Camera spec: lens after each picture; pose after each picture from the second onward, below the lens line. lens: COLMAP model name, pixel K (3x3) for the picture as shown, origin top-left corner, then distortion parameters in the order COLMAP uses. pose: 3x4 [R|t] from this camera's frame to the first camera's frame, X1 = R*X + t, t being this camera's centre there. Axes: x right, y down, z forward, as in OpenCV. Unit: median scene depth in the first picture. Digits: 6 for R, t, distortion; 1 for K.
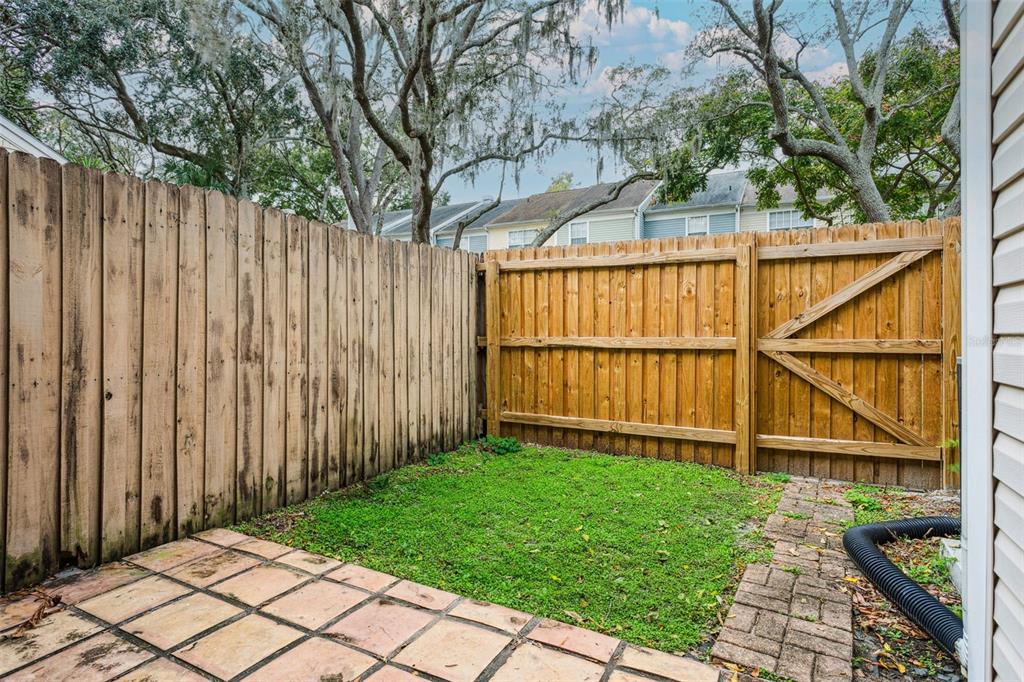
lens RADIAL K [[499.6, 0, 521.8], [0, 499.6, 333.4], [0, 0, 1]] dist [-0.003758, -0.000184]
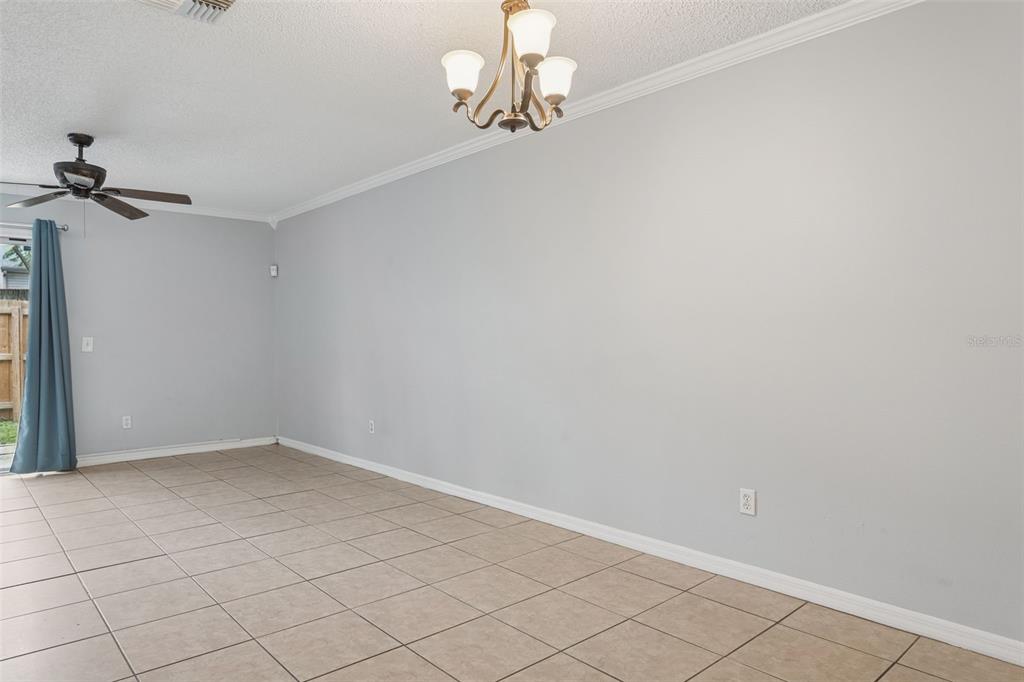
lens RADIAL K [[641.9, 0, 478.6], [0, 641.9, 348.4], [0, 0, 1]] dist [-0.001479, 0.001098]
pose [[0.356403, -0.020052, 0.934117, -1.243254], [0.007392, 0.999799, 0.018642, -0.045879], [-0.934303, 0.000261, 0.356479, -1.582203]]
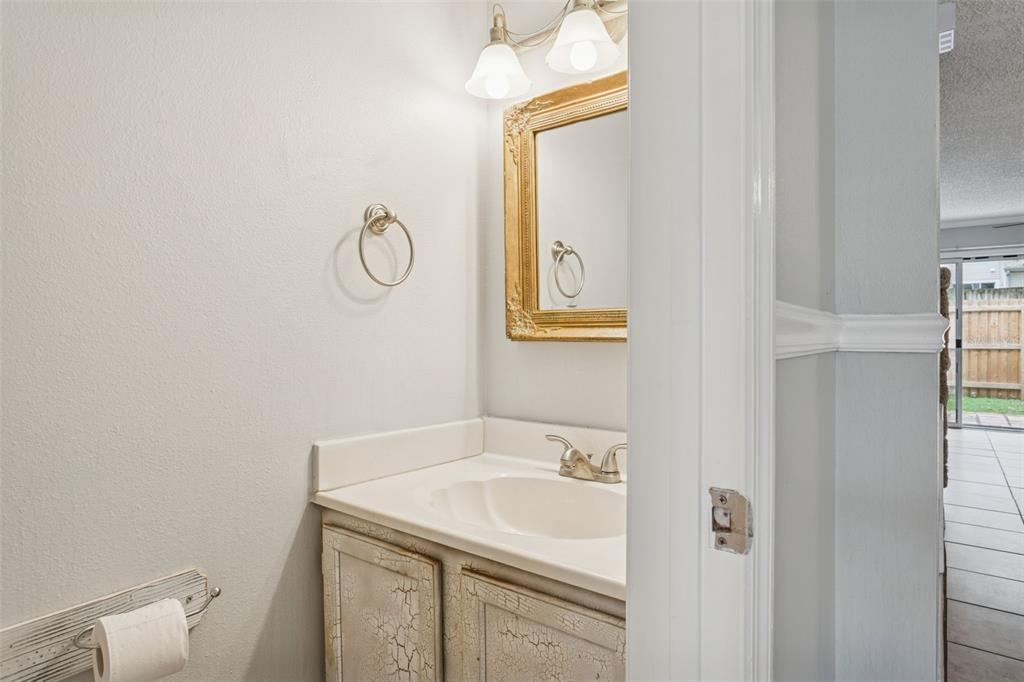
lens RADIAL K [[574.3, 0, 506.7], [0, 574.3, 331.7], [0, 0, 1]] dist [-0.002812, 0.000831]
pose [[0.990137, -0.000955, -0.140099, -1.557155], [0.000490, 0.999994, -0.003357, -0.040692], [0.140101, 0.003256, 0.990132, -1.977997]]
